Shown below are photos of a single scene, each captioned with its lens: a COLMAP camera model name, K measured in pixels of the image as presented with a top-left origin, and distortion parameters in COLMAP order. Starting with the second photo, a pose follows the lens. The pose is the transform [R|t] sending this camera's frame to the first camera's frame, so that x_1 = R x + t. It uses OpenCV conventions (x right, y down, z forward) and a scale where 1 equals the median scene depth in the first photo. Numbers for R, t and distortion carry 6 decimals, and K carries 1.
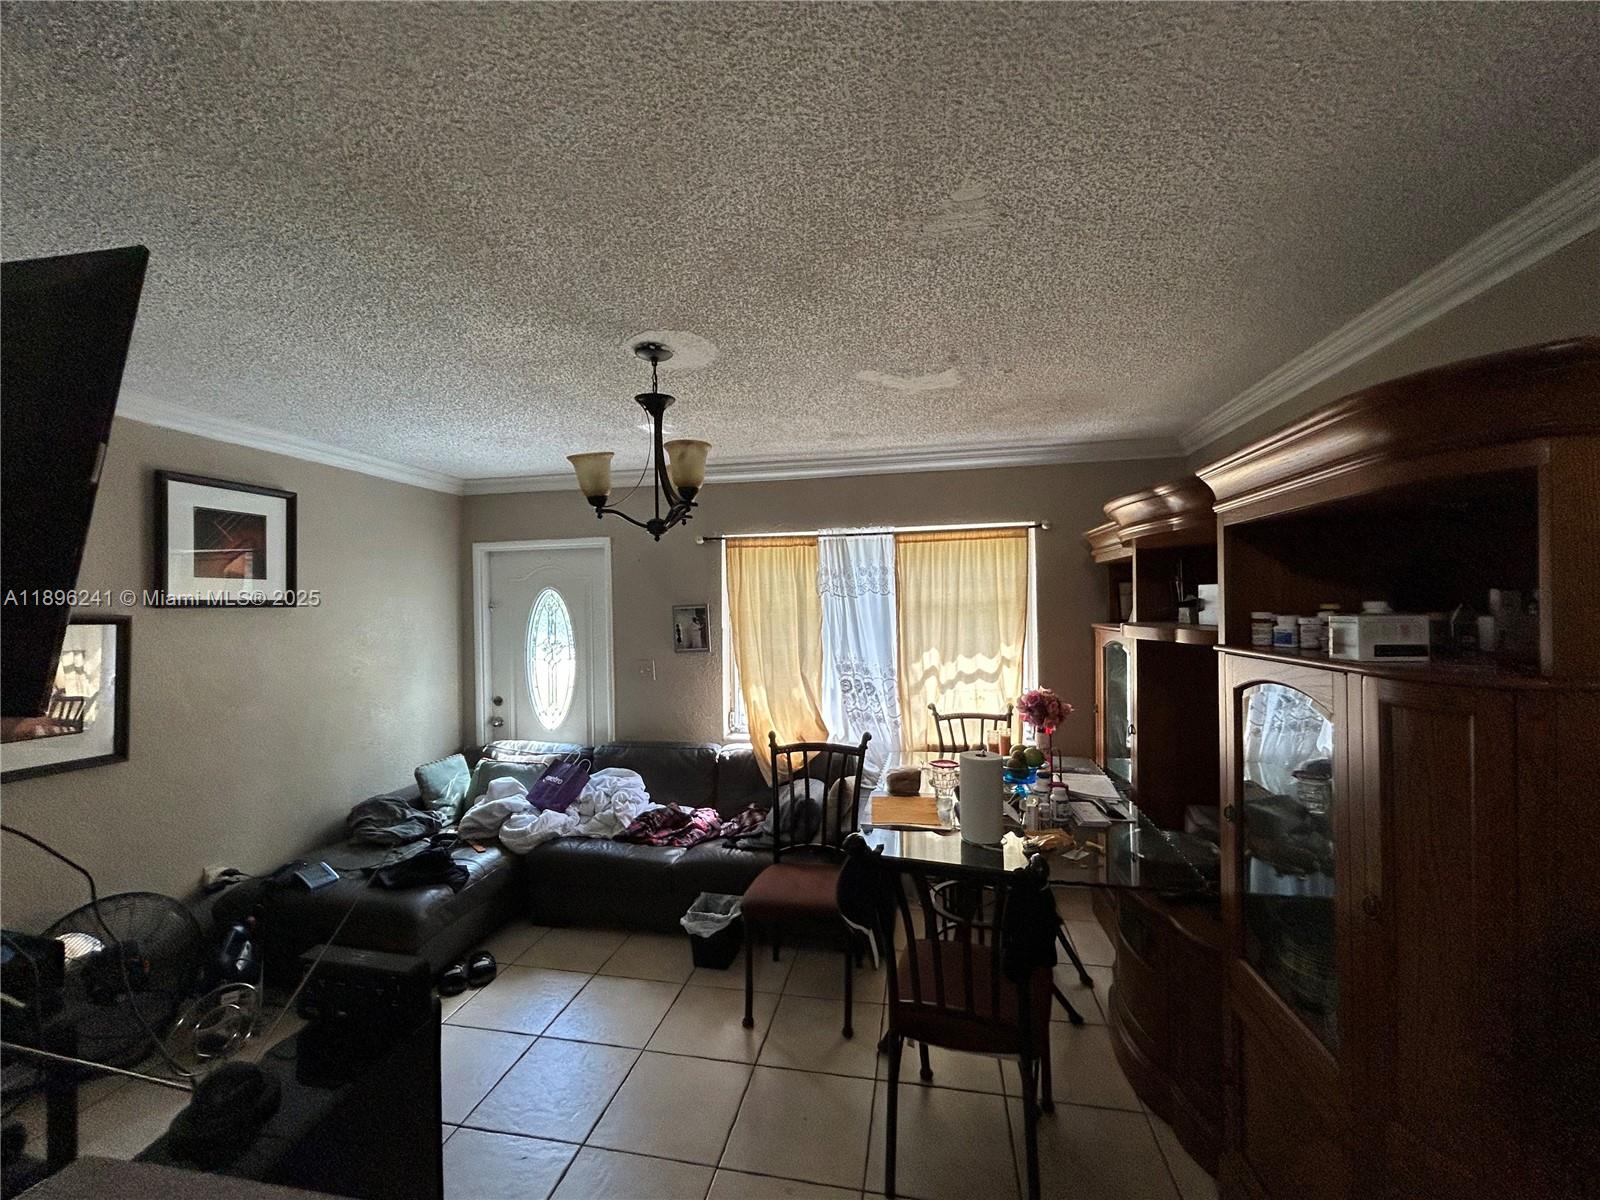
lens RADIAL K [[645.5, 0, 800.0], [0, 645.5, 600.0], [0, 0, 1]] dist [0.000373, -0.000441]
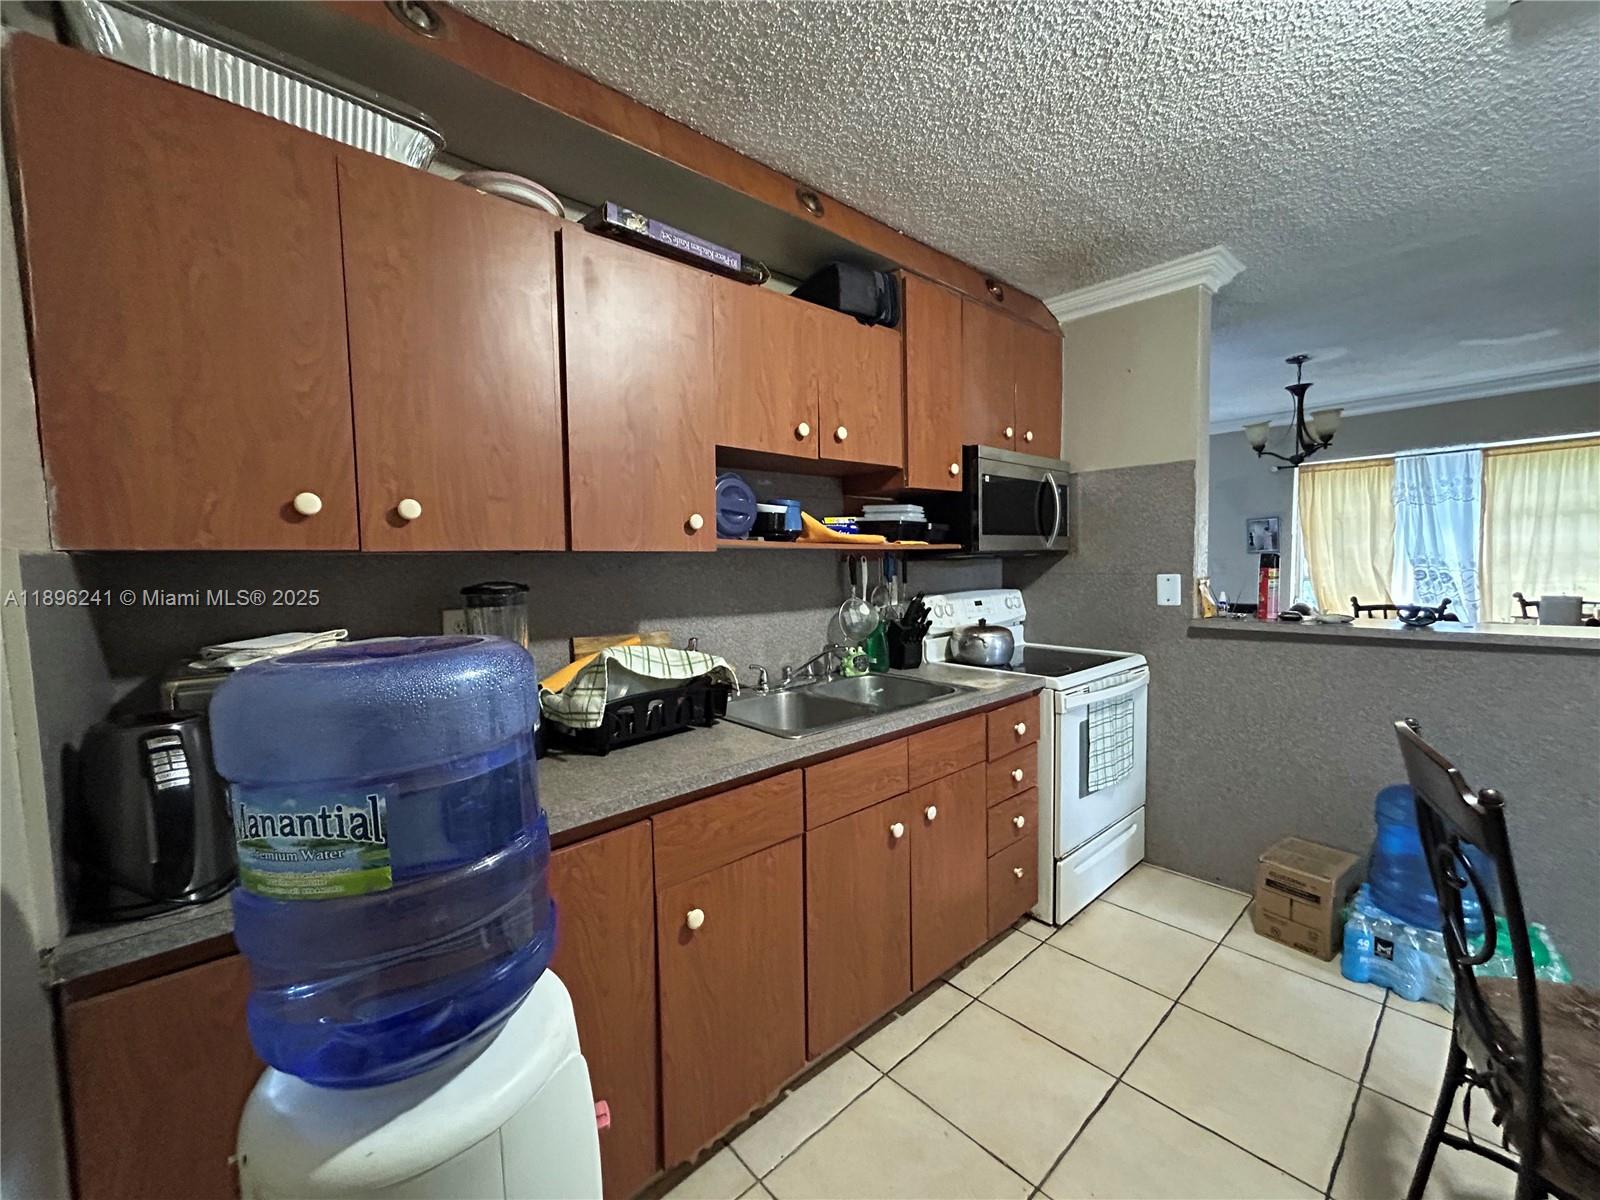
lens RADIAL K [[654.3, 0, 804.6], [0, 654.3, 595.5], [0, 0, 1]] dist [0.001501, 0.000146]
pose [[0.799295, 0.036619, -0.599822, -0.120546], [0.007828, 0.997422, 0.071324, 0.071828], [0.600888, -0.061704, 0.796948, -0.746507]]
